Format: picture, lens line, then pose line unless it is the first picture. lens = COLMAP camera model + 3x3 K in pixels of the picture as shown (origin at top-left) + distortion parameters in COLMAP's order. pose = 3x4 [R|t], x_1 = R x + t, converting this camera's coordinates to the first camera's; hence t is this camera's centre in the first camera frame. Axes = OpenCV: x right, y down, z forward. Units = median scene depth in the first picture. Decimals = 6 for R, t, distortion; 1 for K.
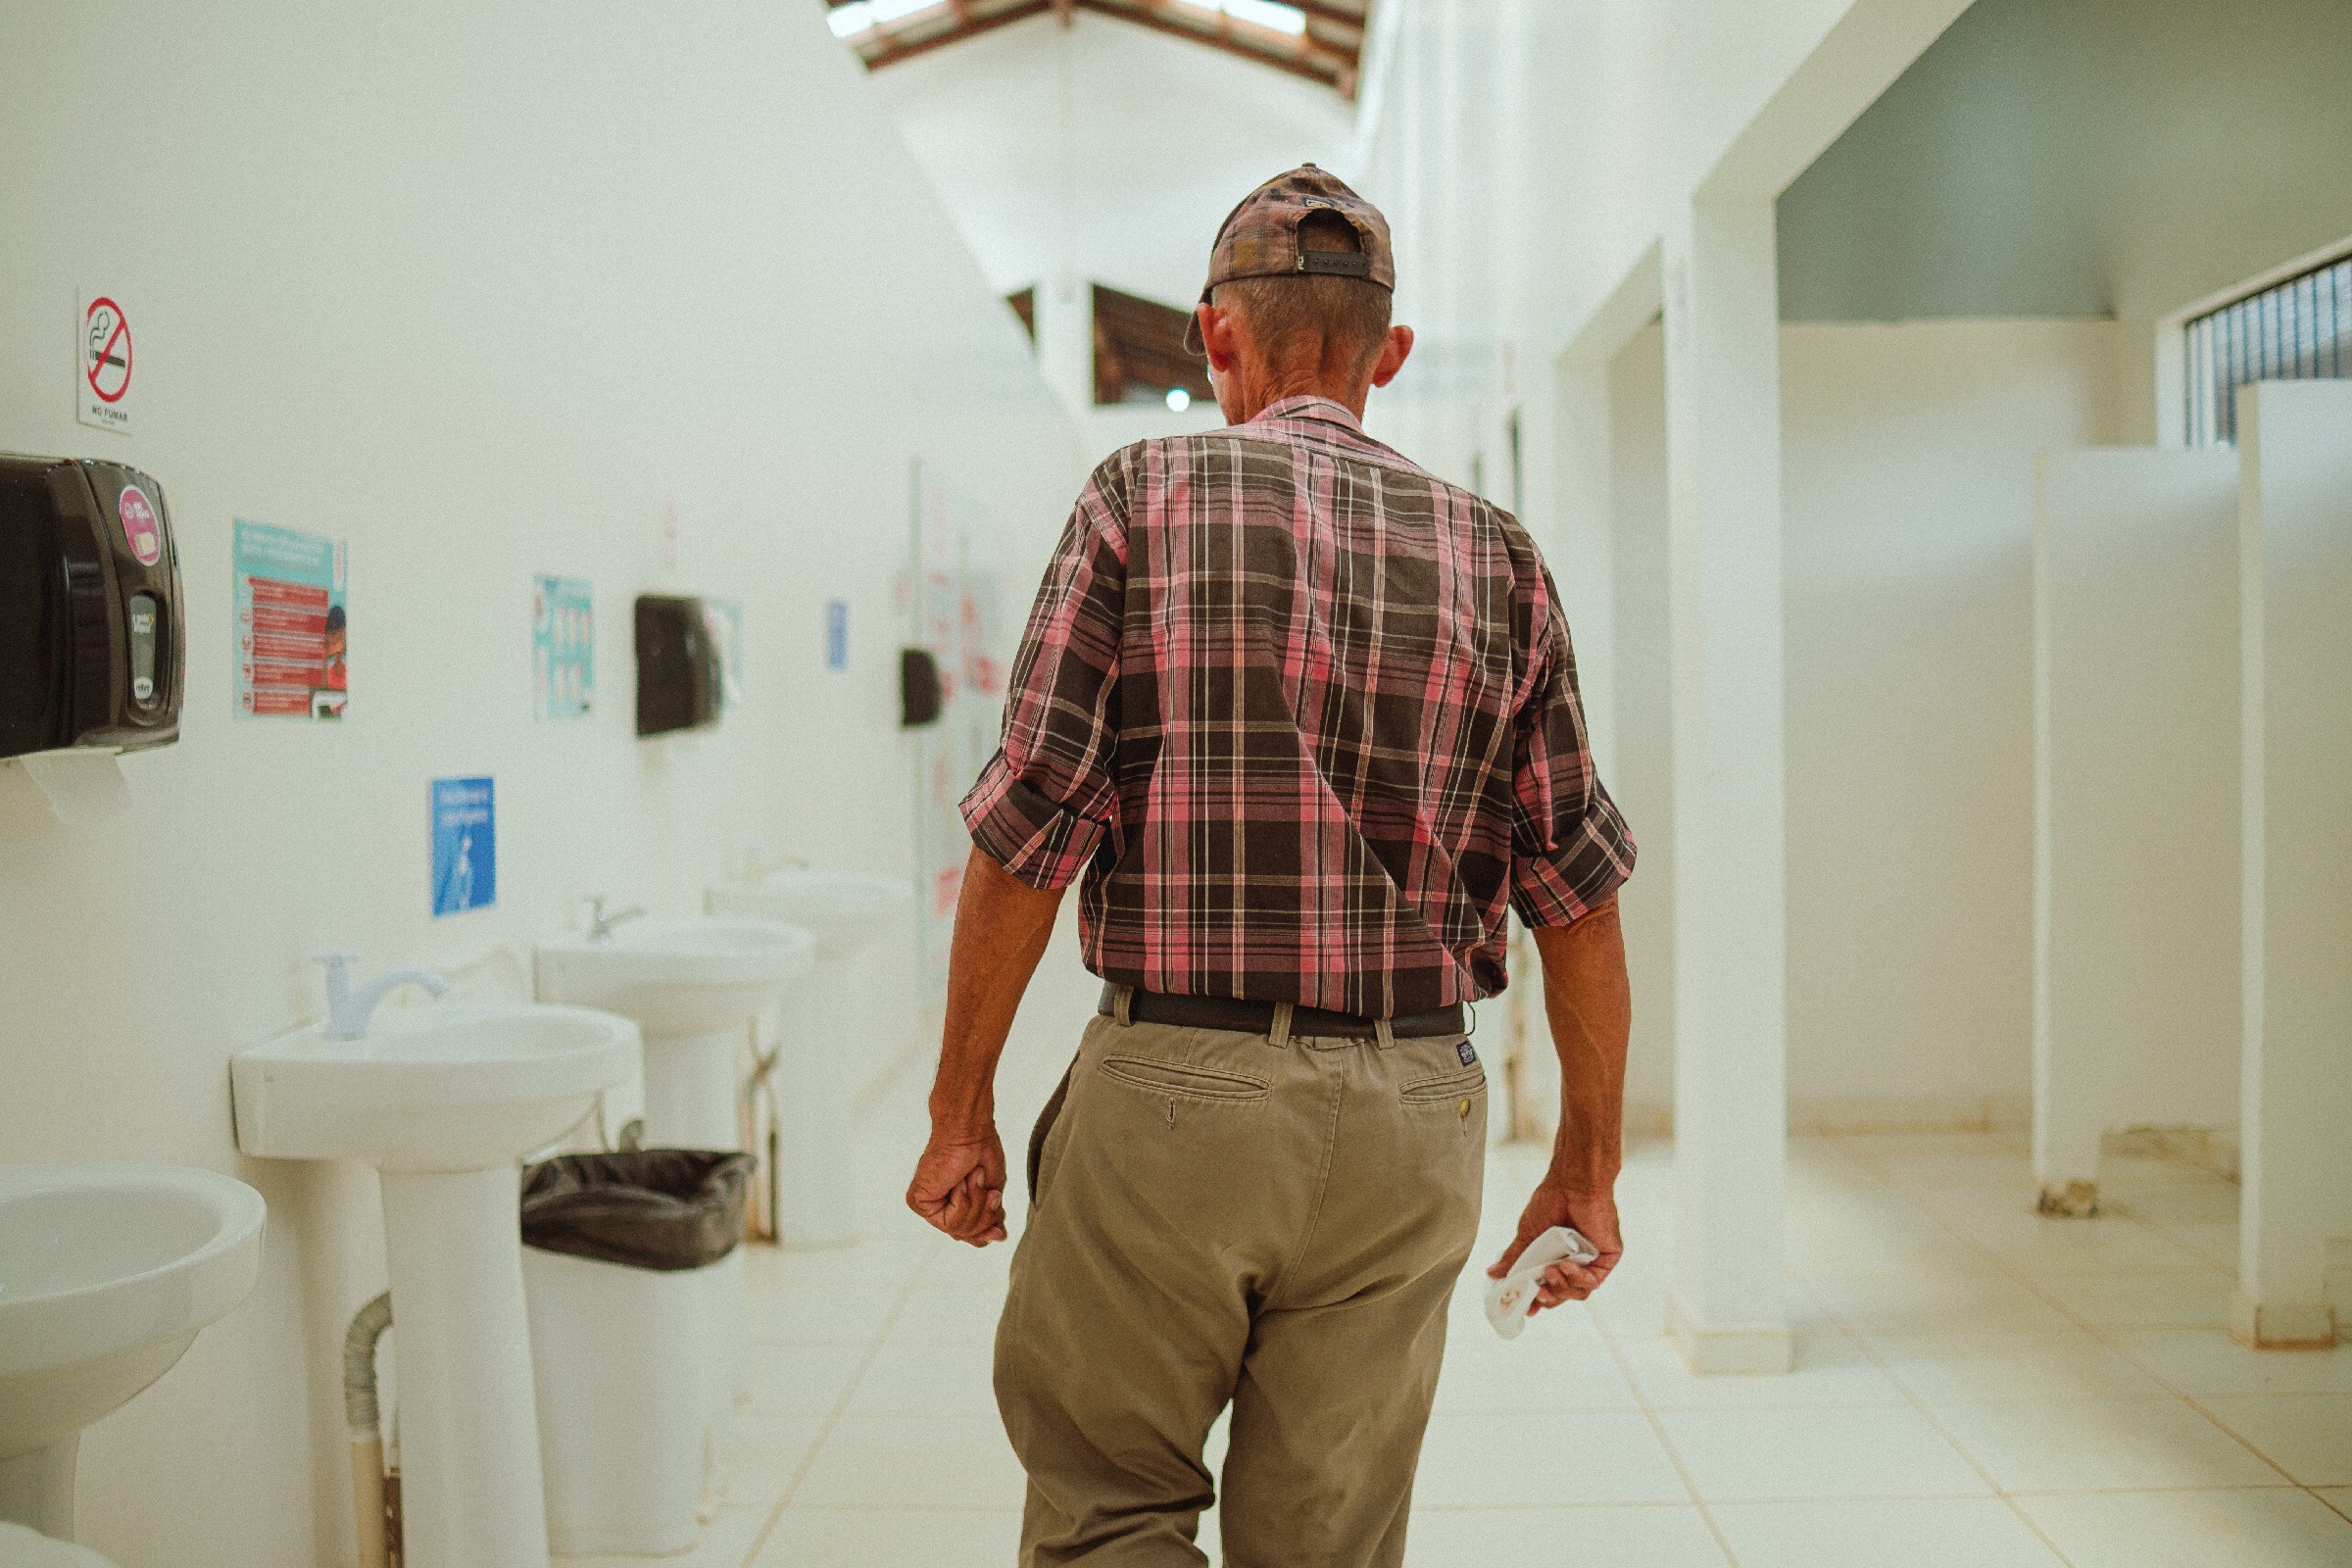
lens RADIAL K [[2389.6, 0, 1269.8], [0, 2389.6, 770.6], [0, 0, 1]] dist [-0.141669, 0.124710]
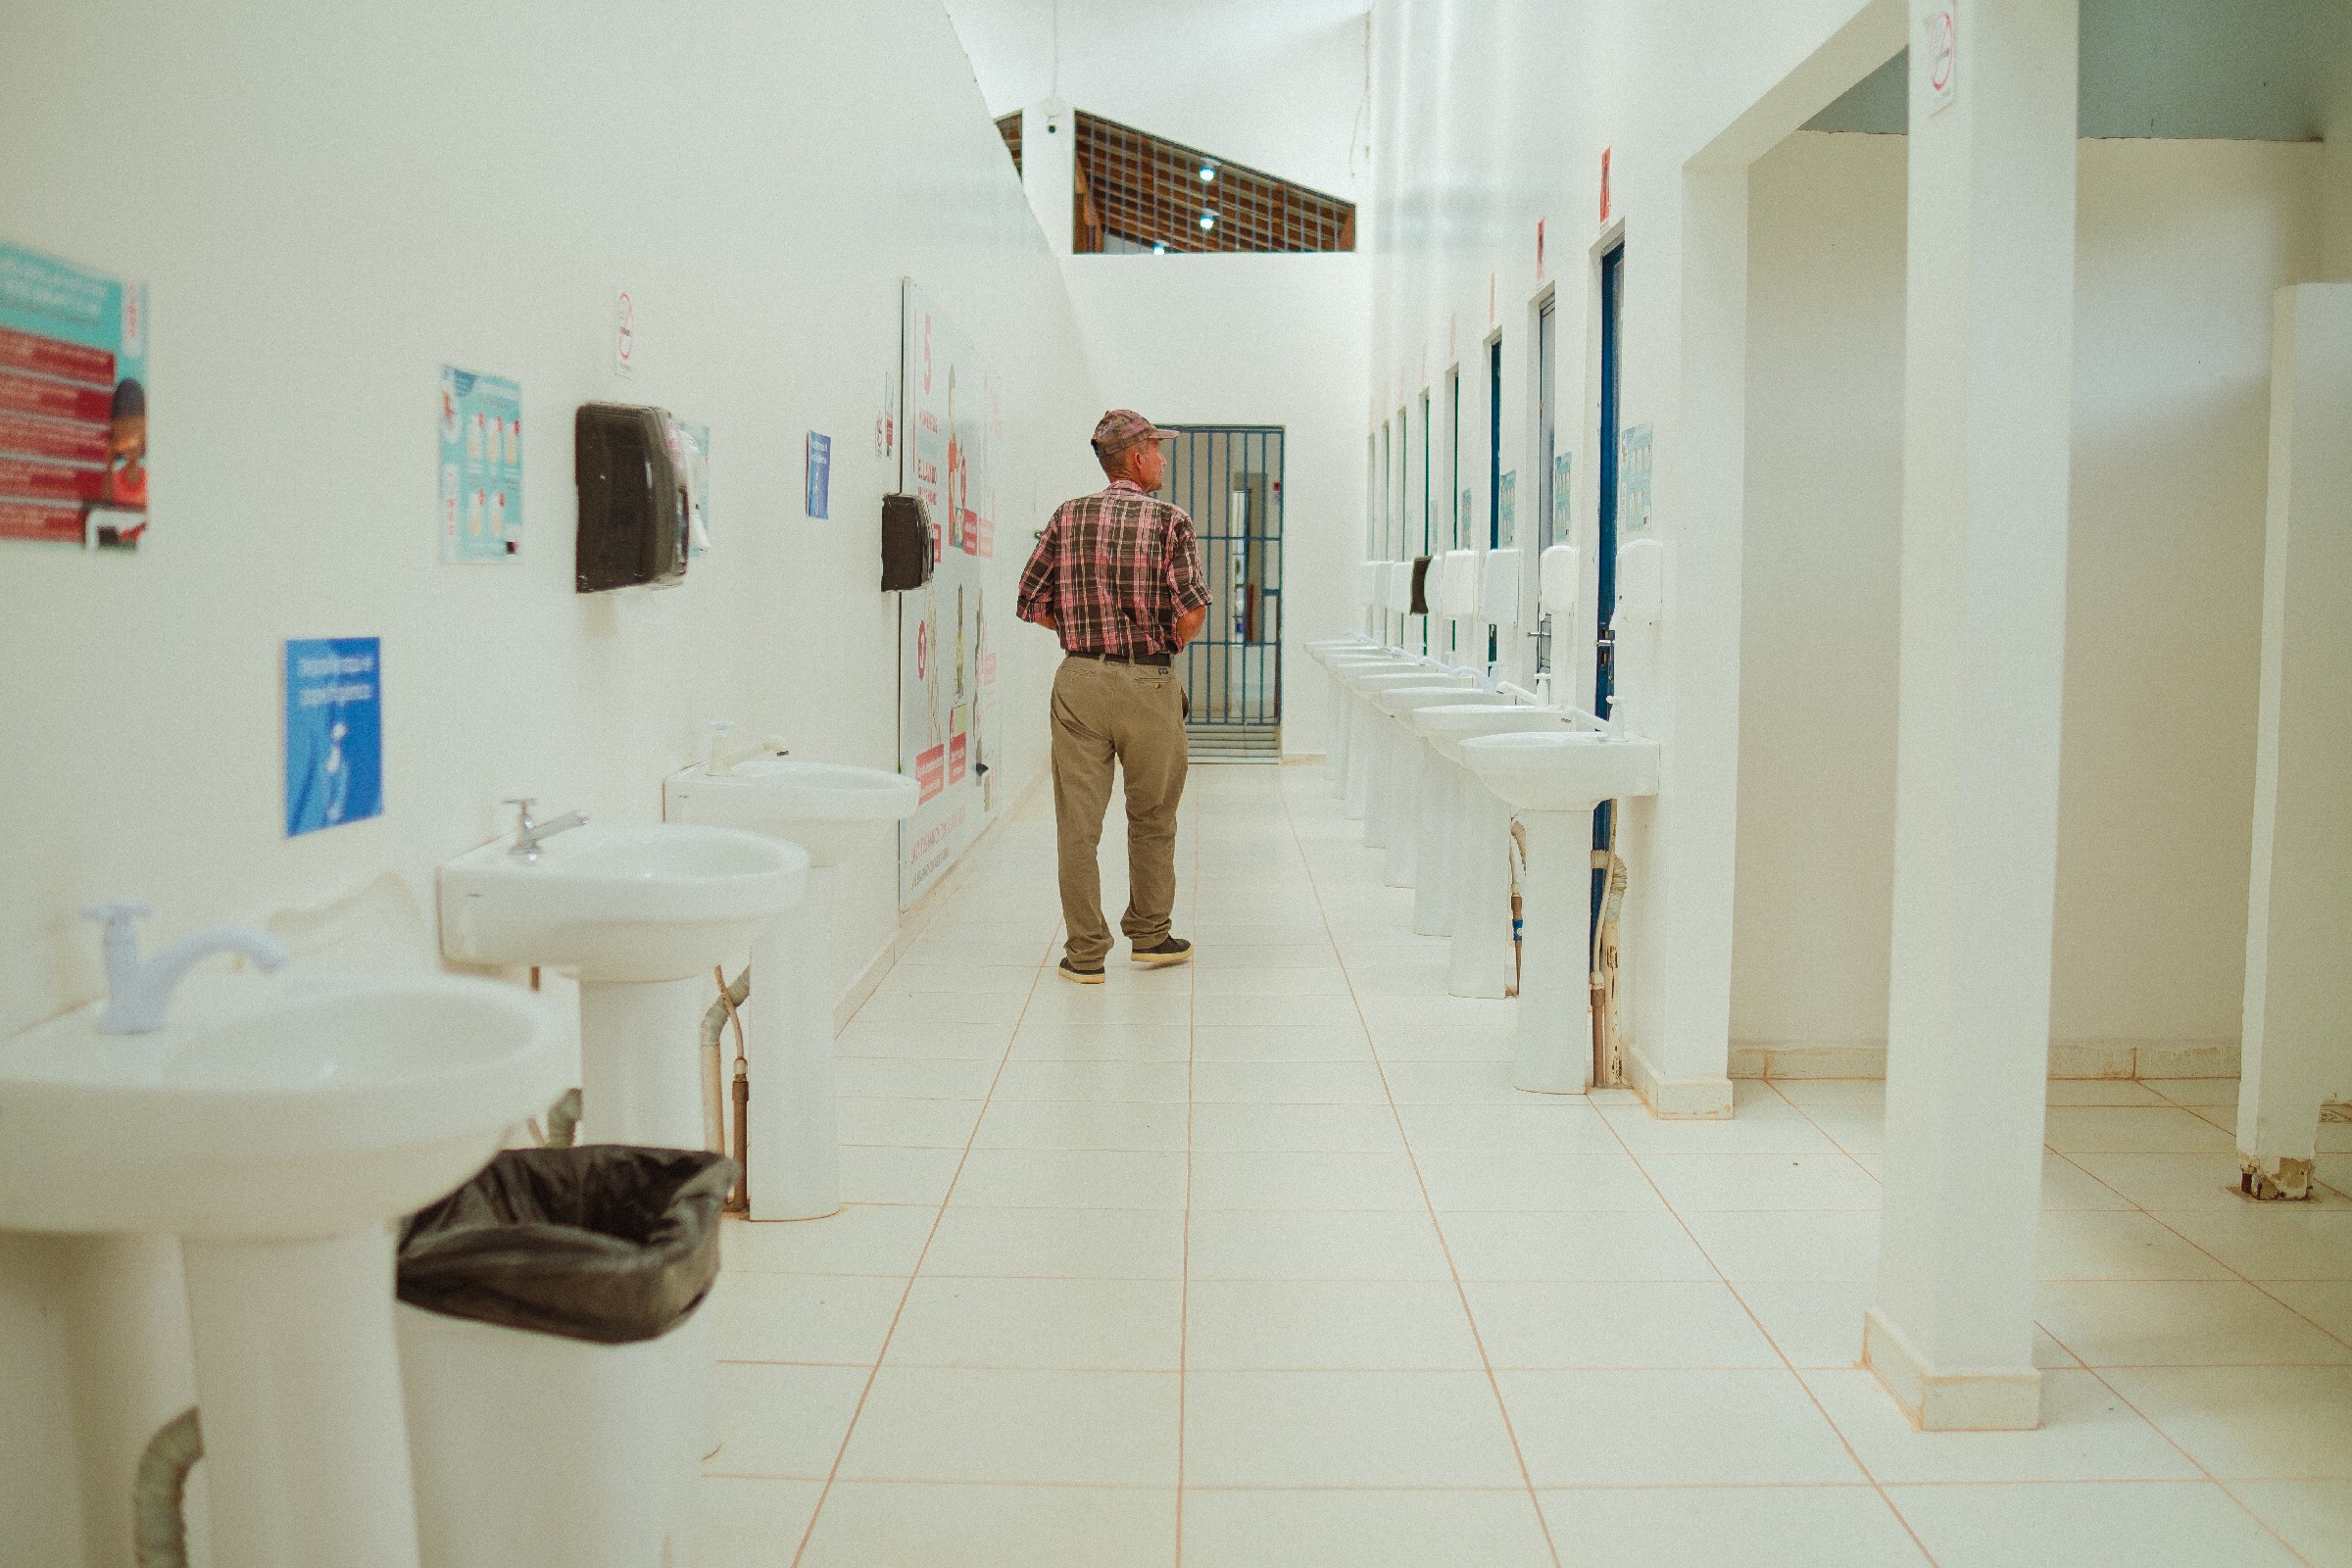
lens RADIAL K [[2356.9, 0, 1176.0], [0, 2356.9, 784.0], [0, 0, 1]] dist [-0.187767, 0.193075]
pose [[0.999706, 0.020760, -0.012544, -0.074289], [-0.019972, 0.997997, 0.060022, -0.000228], [0.013764, -0.059754, 0.998118, 0.290496]]
